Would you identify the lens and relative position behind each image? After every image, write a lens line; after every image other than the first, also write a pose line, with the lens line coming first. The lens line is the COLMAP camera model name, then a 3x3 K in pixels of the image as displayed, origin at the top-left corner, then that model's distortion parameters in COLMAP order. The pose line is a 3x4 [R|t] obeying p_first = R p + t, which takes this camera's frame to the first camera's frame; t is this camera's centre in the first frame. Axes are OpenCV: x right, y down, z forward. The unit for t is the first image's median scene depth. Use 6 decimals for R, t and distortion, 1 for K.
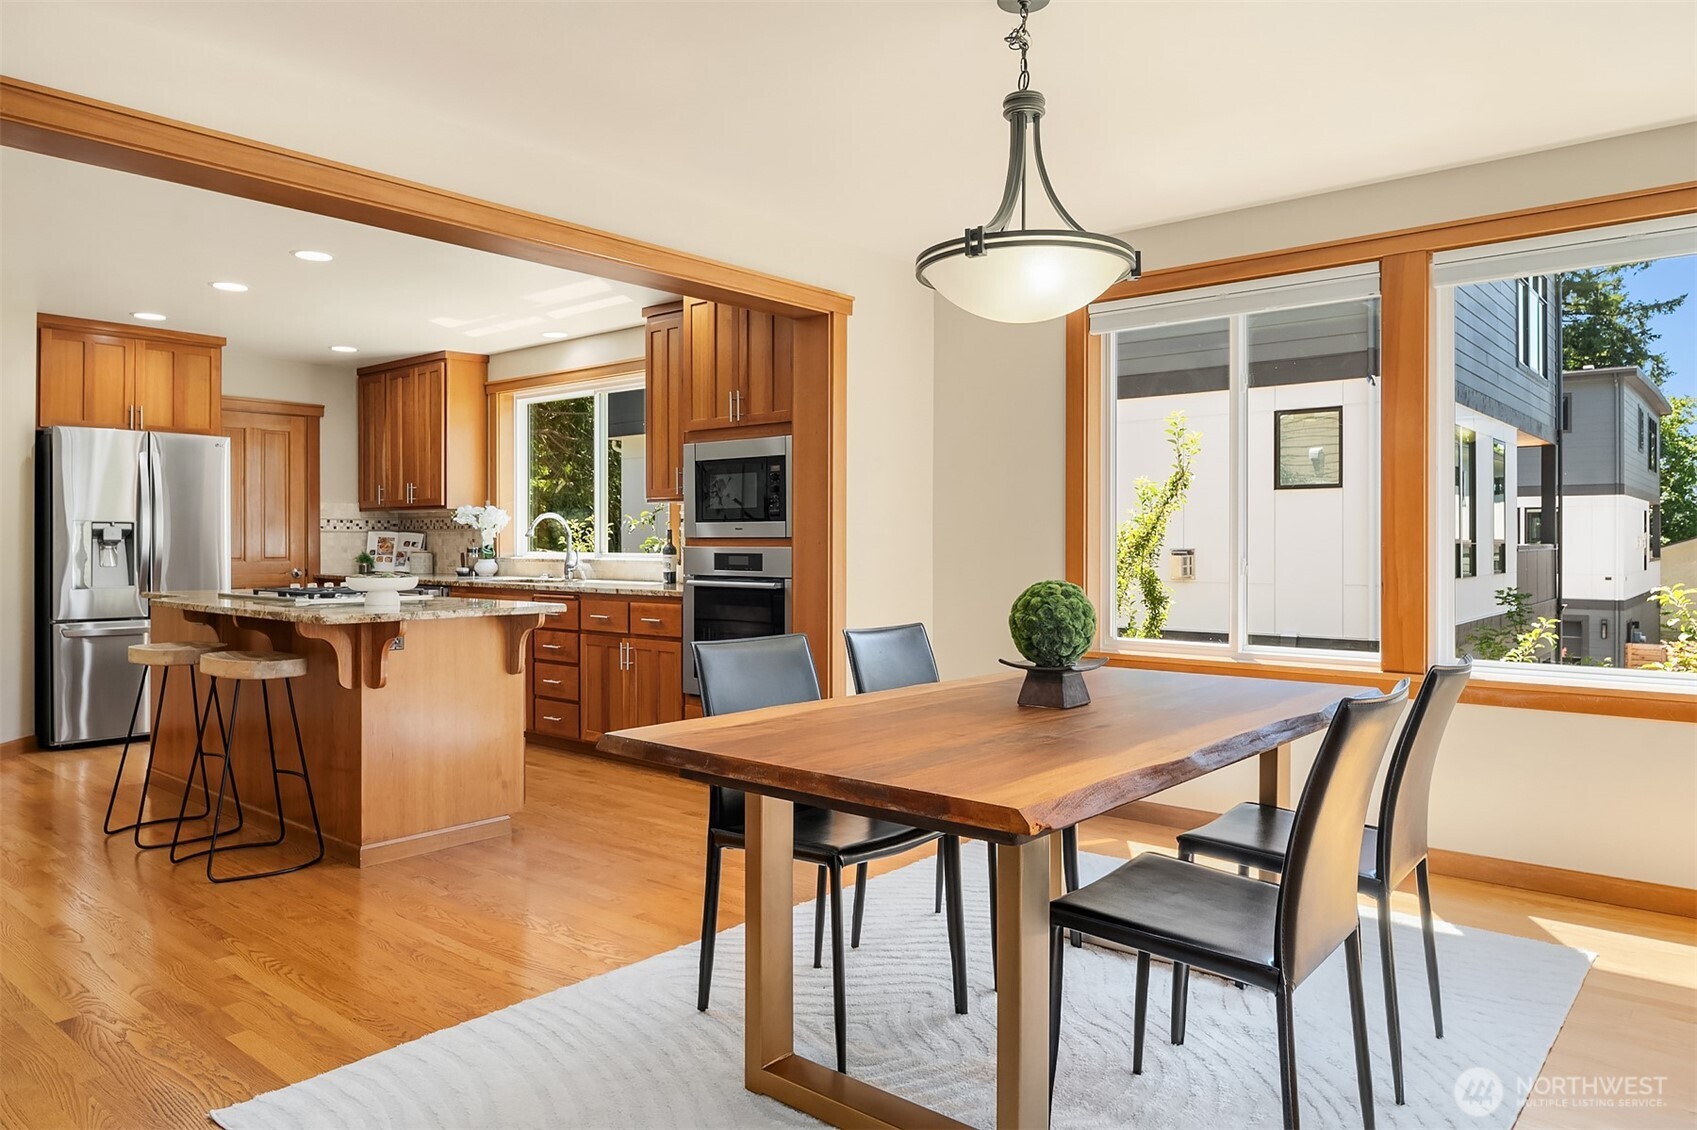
lens RADIAL K [[1107.7, 0, 854.0], [0, 1107.7, 556.0], [0, 0, 1]] dist [-0.005212, -0.002732]
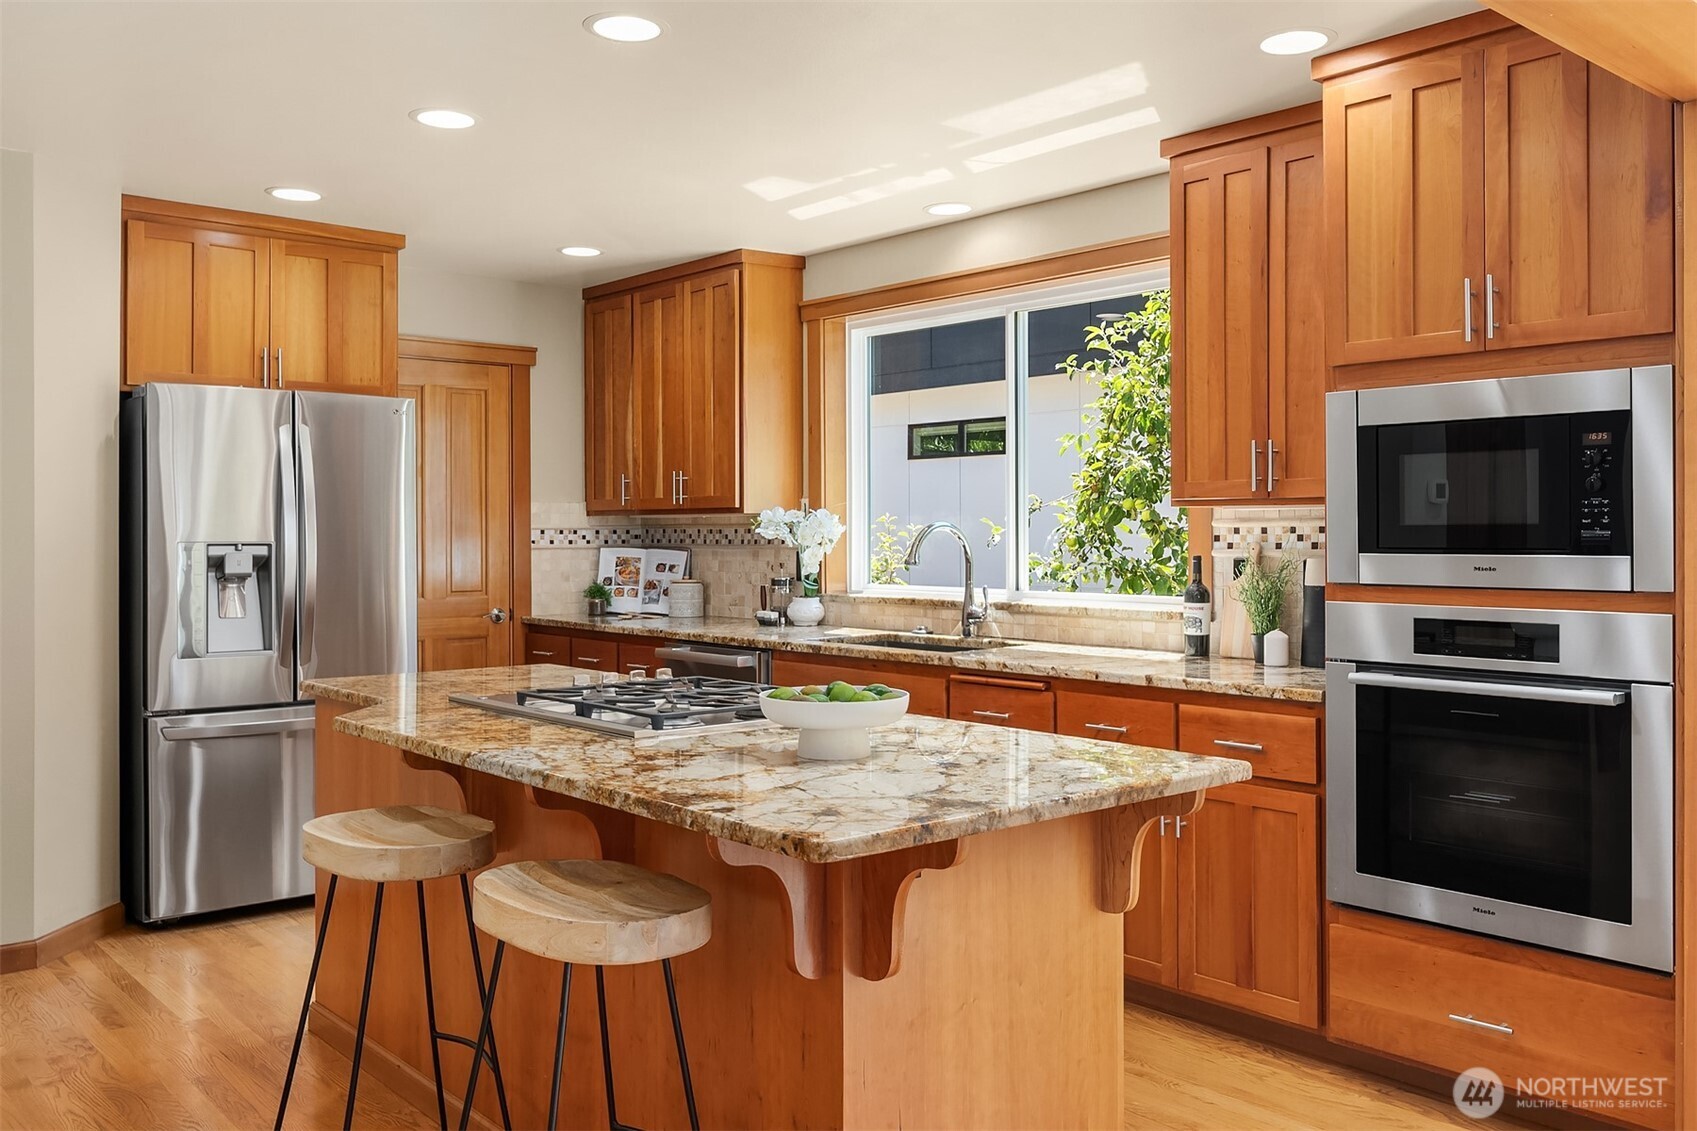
lens RADIAL K [[1420.0, 0, 855.1], [0, 1420.0, 550.7], [0, 0, 1]] dist [-0.011648, 0.003266]
pose [[0.987902, 0.000373, -0.155077, -0.219137], [-0.000584, 0.999999, -0.001316, -0.024947], [0.155076, 0.001391, 0.987902, 0.290592]]
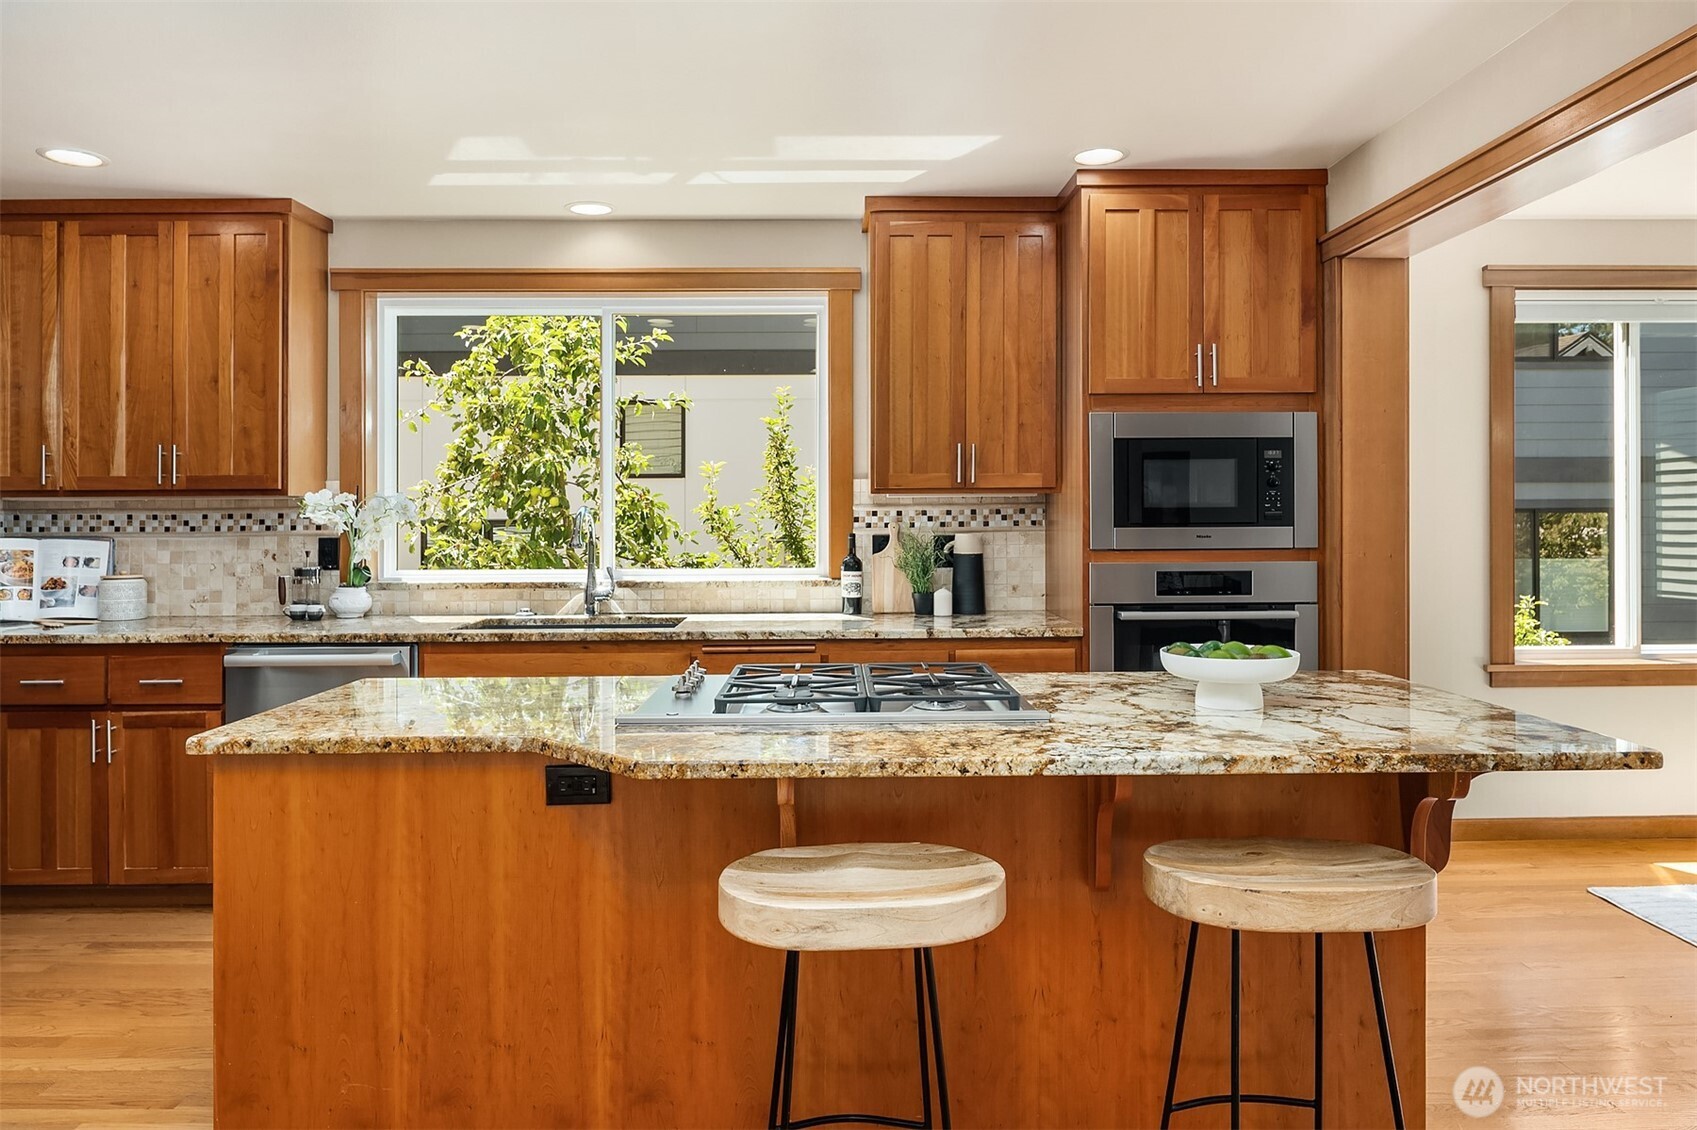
lens RADIAL K [[1109.9, 0, 851.5], [0, 1109.9, 534.0], [0, 0, 1]] dist [0.001013, -0.001097]
pose [[0.751574, -0.014910, 0.659480, -0.597465], [0.015090, 0.999872, 0.005409, -0.026809], [-0.659476, 0.005886, 0.751703, 0.487427]]
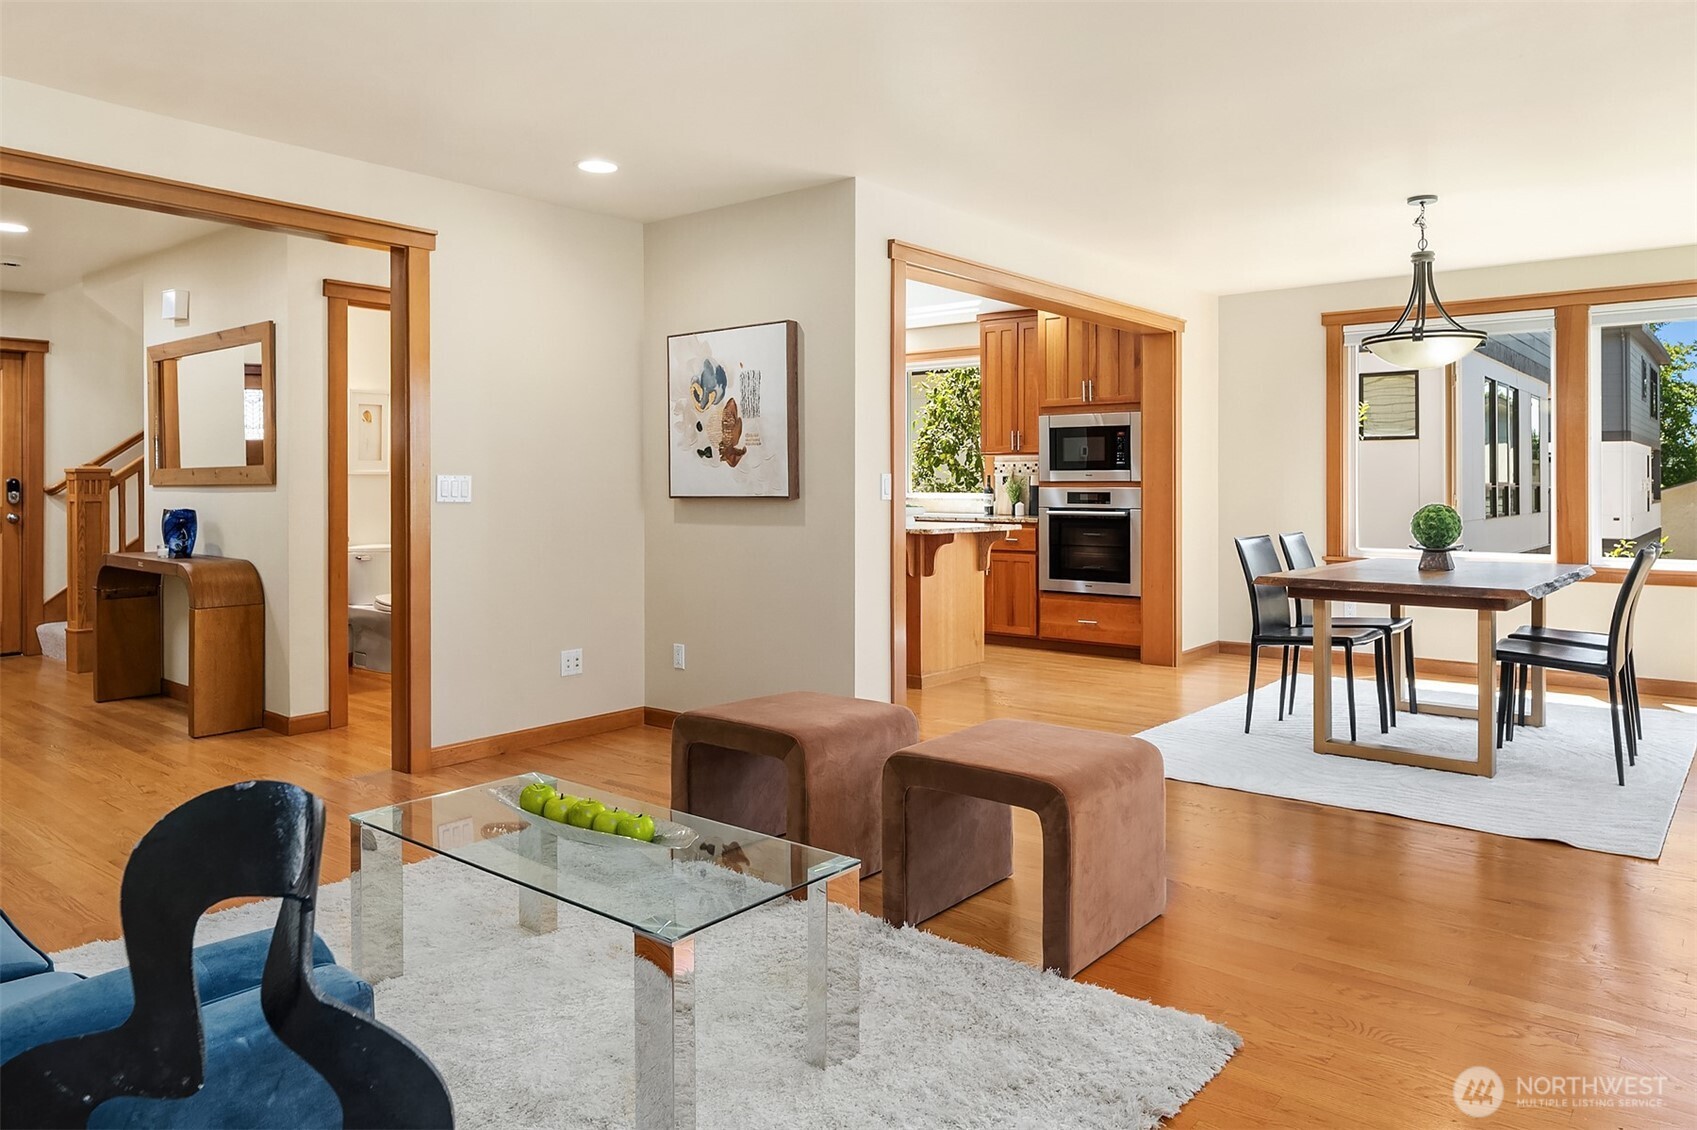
lens RADIAL K [[1127.5, 0, 856.2], [0, 1127.5, 520.6], [0, 0, 1]] dist [-0.008680, -0.001716]
pose [[0.999858, -0.001032, 0.016809, -0.346113], [0.000726, 0.999834, 0.018192, 0.006293], [-0.016825, -0.018178, 0.999693, -0.377657]]
